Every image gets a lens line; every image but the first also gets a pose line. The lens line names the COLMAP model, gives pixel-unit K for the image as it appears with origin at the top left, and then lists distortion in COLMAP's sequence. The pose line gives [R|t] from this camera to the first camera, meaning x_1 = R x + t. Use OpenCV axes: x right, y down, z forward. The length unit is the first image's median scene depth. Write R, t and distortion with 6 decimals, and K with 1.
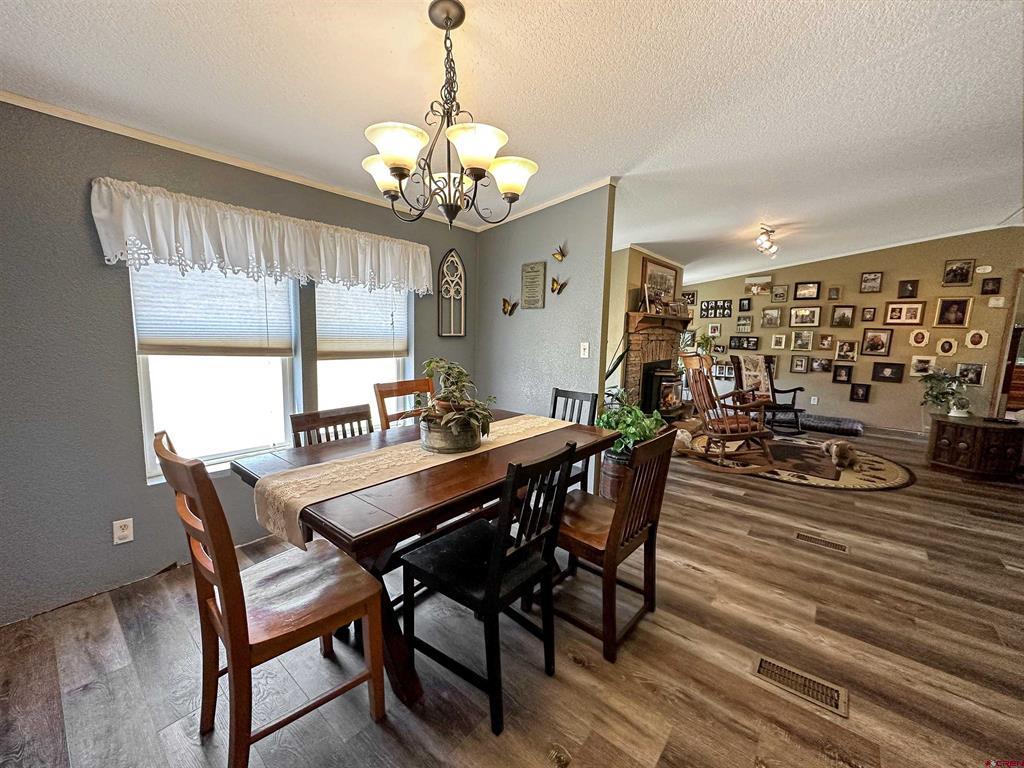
lens RADIAL K [[408.3, 0, 510.7], [0, 408.3, 383.7], [0, 0, 1]] dist [-0.002854, 0.000486]
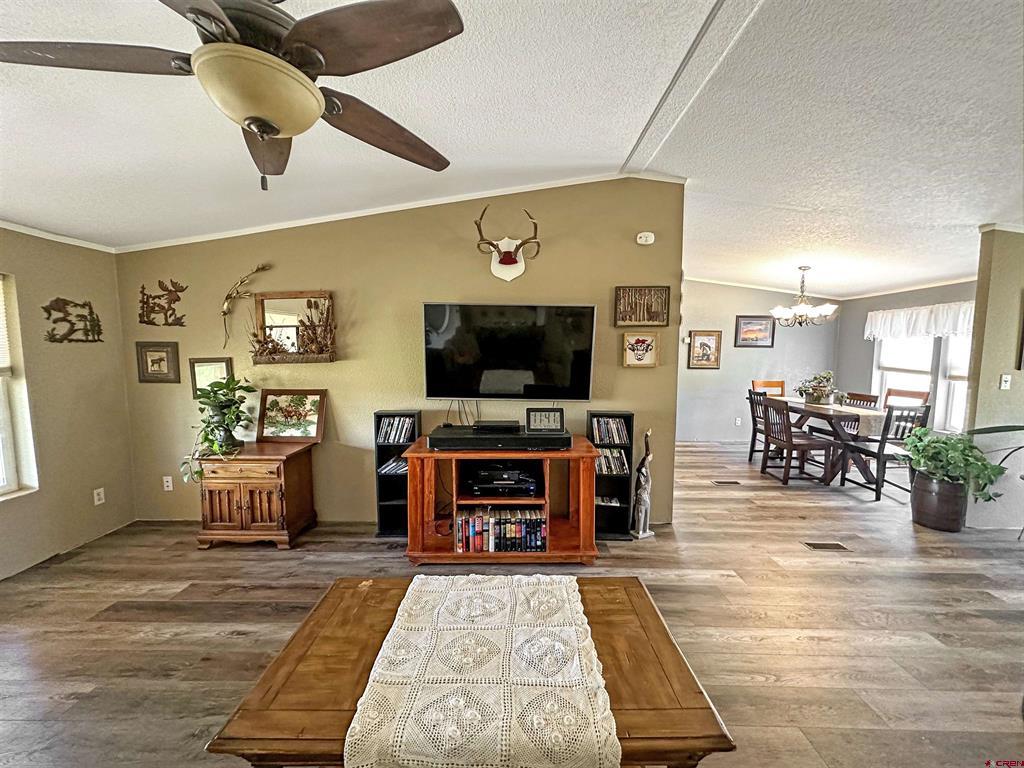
lens RADIAL K [[408.3, 0, 509.9], [0, 408.3, 386.5], [0, 0, 1]] dist [-0.002854, 0.000486]
pose [[-0.779266, 0.031351, -0.625909, 0.921074], [-0.103055, 0.978741, 0.177329, -0.065734], [0.618162, 0.202690, -0.759469, 0.529782]]
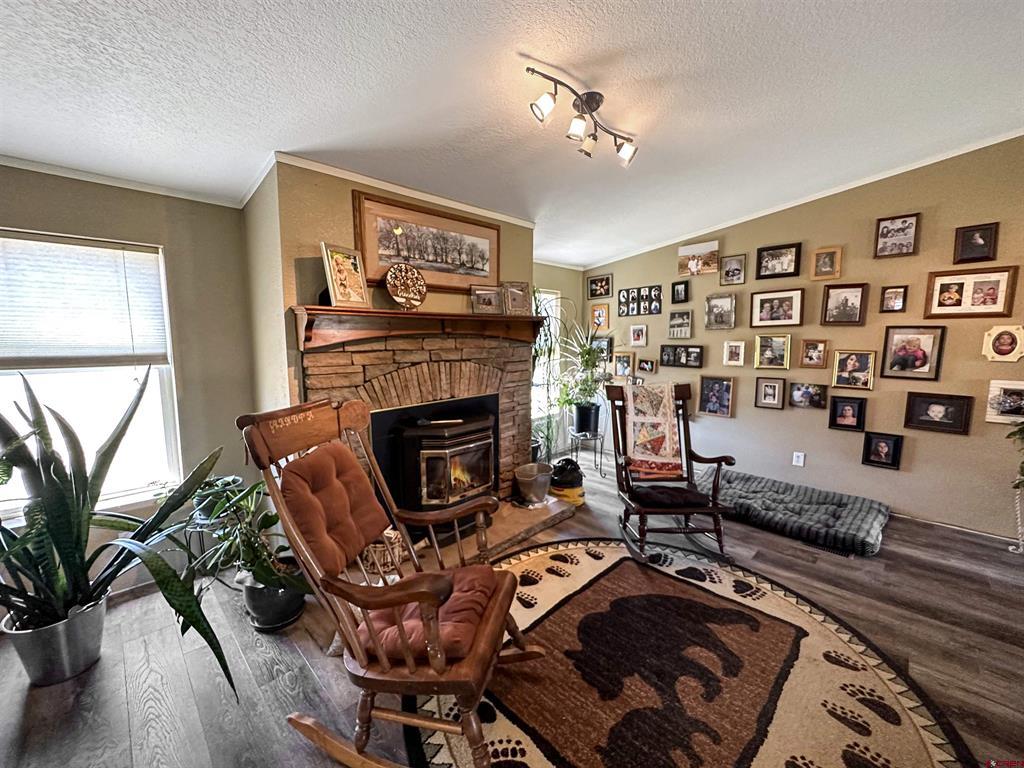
lens RADIAL K [[408.3, 0, 514.8], [0, 408.3, 383.3], [0, 0, 1]] dist [-0.002854, 0.000486]
pose [[0.995629, -0.014896, -0.092203, 0.439604], [0.013410, 0.999770, -0.016716, -0.060581], [0.092431, 0.015407, 0.995600, 0.437517]]
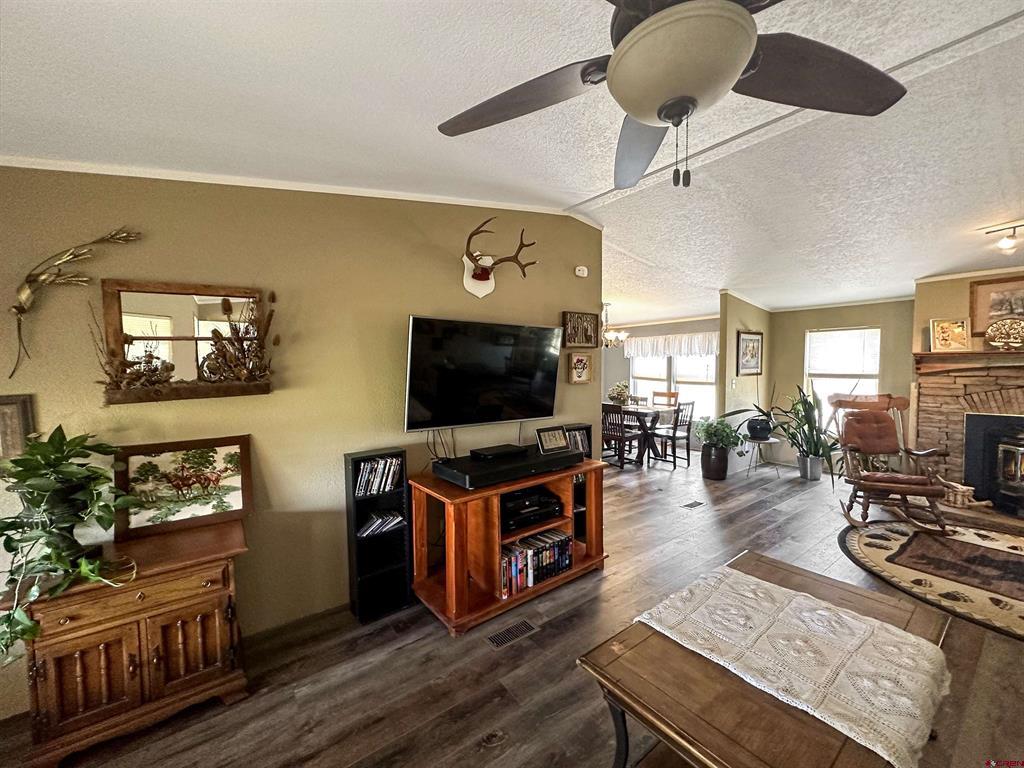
lens RADIAL K [[408.3, 0, 510.6], [0, 408.3, 387.1], [0, 0, 1]] dist [-0.002854, 0.000486]
pose [[-0.239539, 0.031586, -0.970373, 1.064390], [-0.123849, 0.990311, 0.062807, -0.033213], [0.962955, 0.135225, -0.233306, 0.267246]]
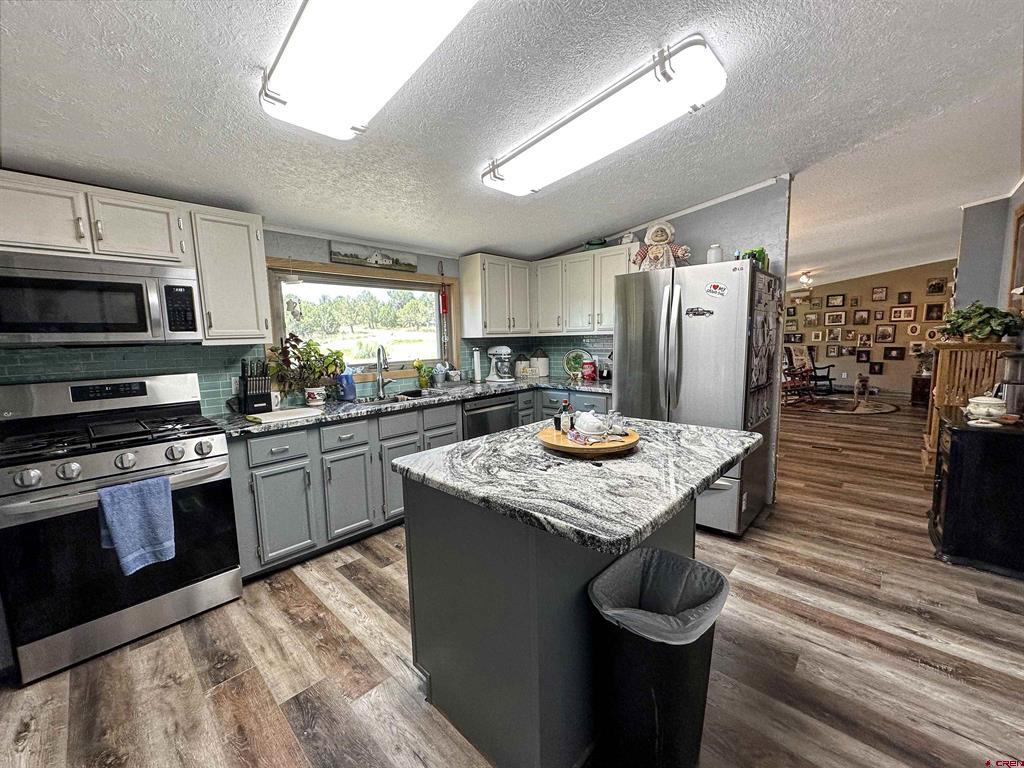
lens RADIAL K [[408.3, 0, 511.8], [0, 408.3, 384.3], [0, 0, 1]] dist [-0.002854, 0.000486]
pose [[0.996824, -0.038242, -0.069850, -0.360629], [0.037220, 0.999181, -0.015874, 0.054770], [0.070400, 0.013224, 0.997431, -0.568571]]
